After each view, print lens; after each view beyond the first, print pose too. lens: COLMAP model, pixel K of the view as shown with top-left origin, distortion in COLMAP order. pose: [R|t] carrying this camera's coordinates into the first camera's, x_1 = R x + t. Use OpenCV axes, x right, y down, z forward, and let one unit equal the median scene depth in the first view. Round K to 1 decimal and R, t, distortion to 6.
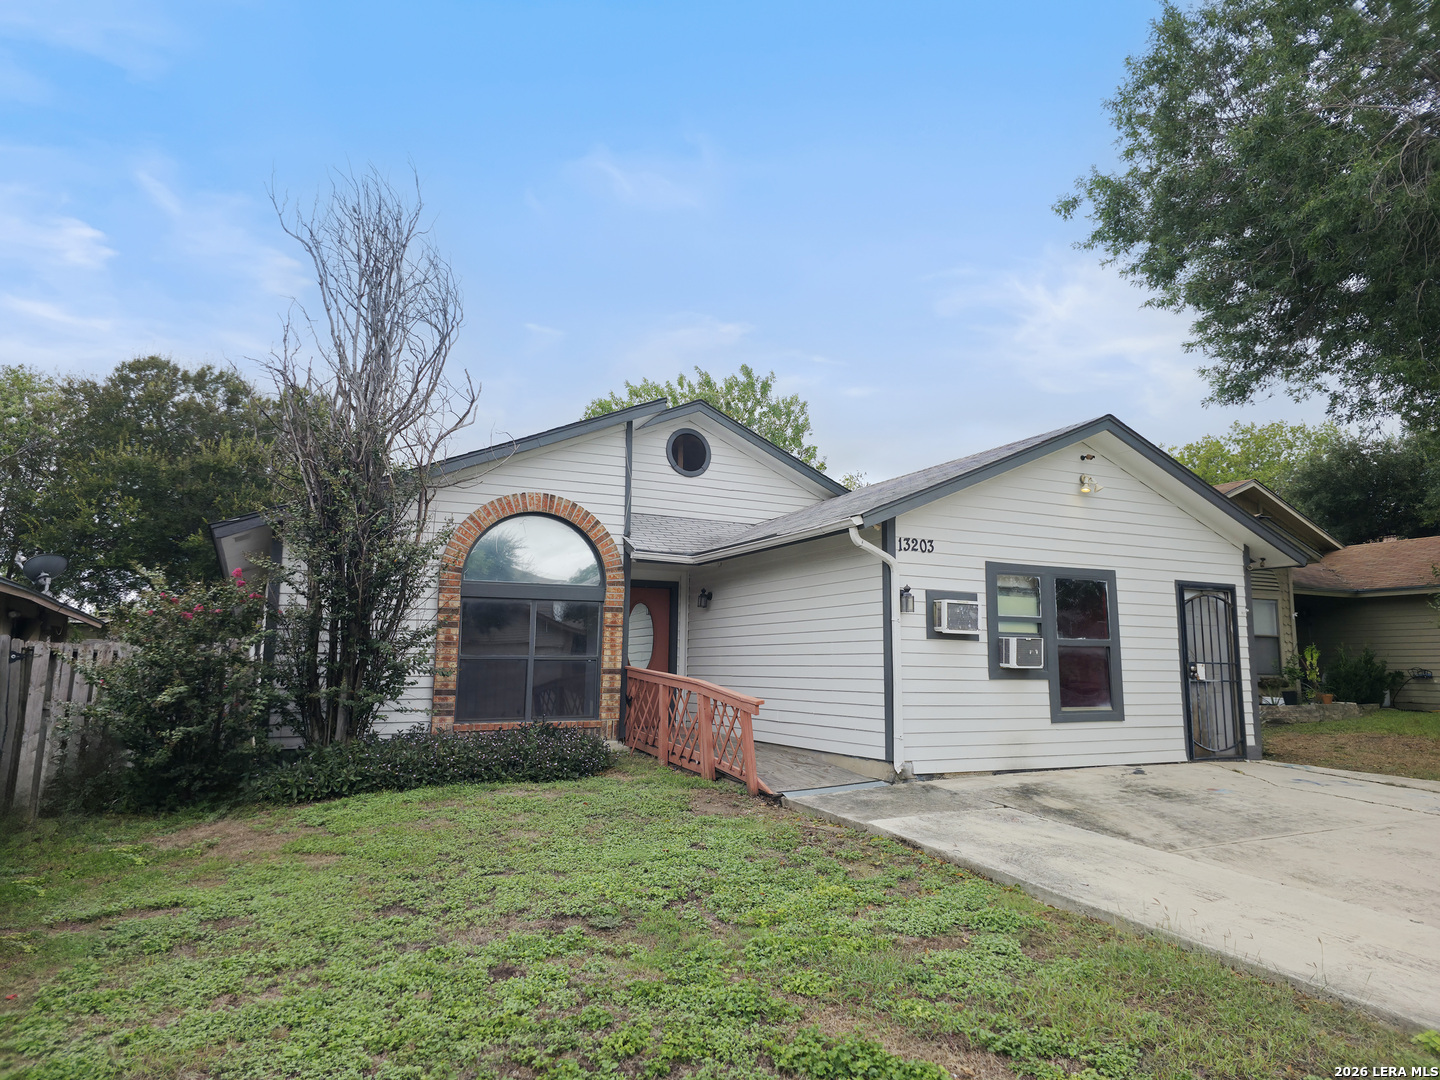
lens RADIAL K [[966.6, 0, 706.1], [0, 966.6, 549.2], [0, 0, 1]] dist [0.035002, -0.002481]
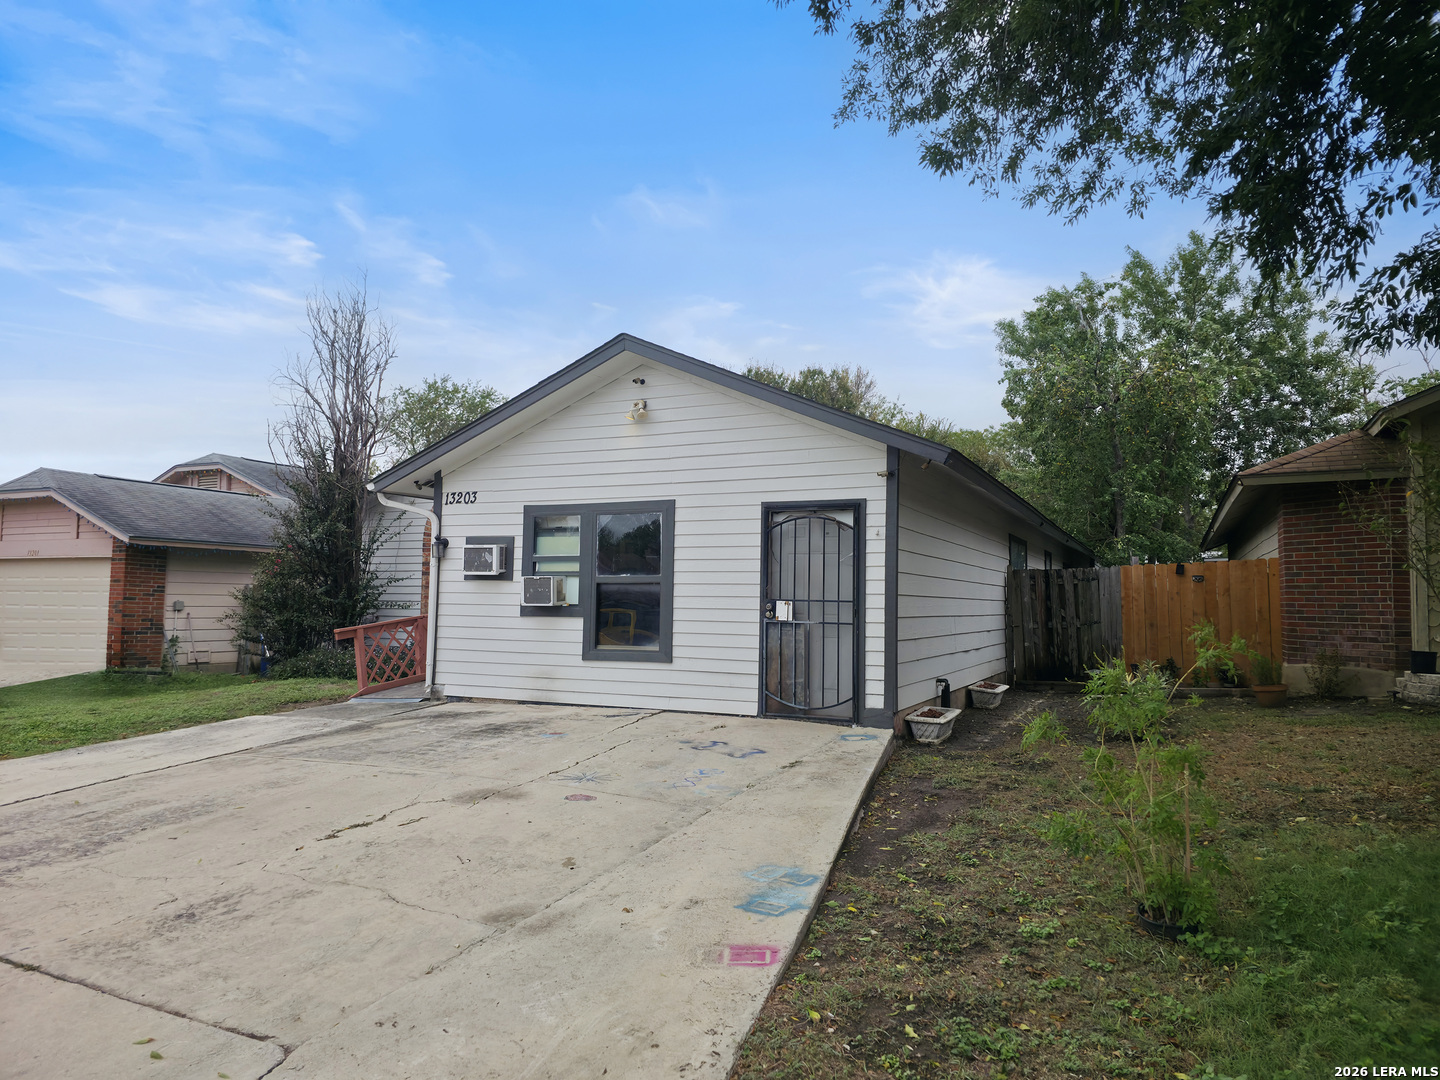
lens RADIAL K [[955.4, 0, 720.0], [0, 955.4, 540.0], [0, 0, 1]] dist [0.109535, -0.000924]
pose [[0.626080, -0.049413, -0.778191, 1.124716], [0.089835, 0.995916, 0.009038, 0.054299], [0.774566, -0.075568, 0.627962, 0.458425]]
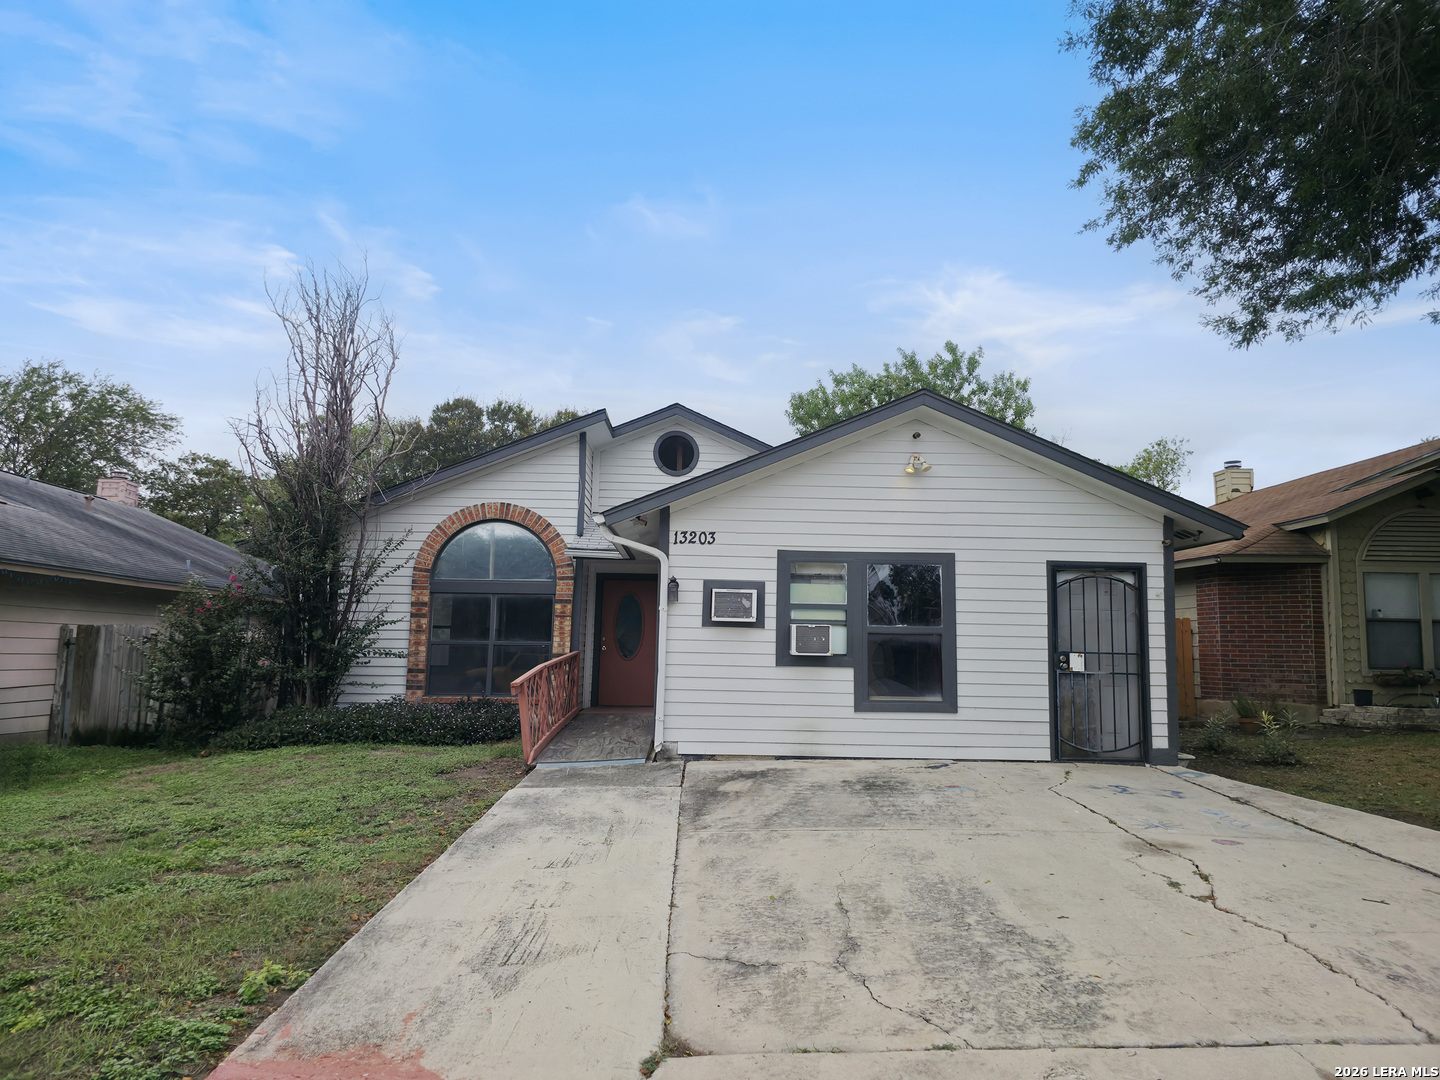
lens RADIAL K [[966.6, 0, 706.1], [0, 966.6, 549.2], [0, 0, 1]] dist [0.035002, -0.002481]
pose [[0.904425, -0.035573, -0.425147, 0.590843], [0.041288, 0.999138, 0.004232, 0.003980], [0.424630, -0.021381, 0.905114, 0.049199]]
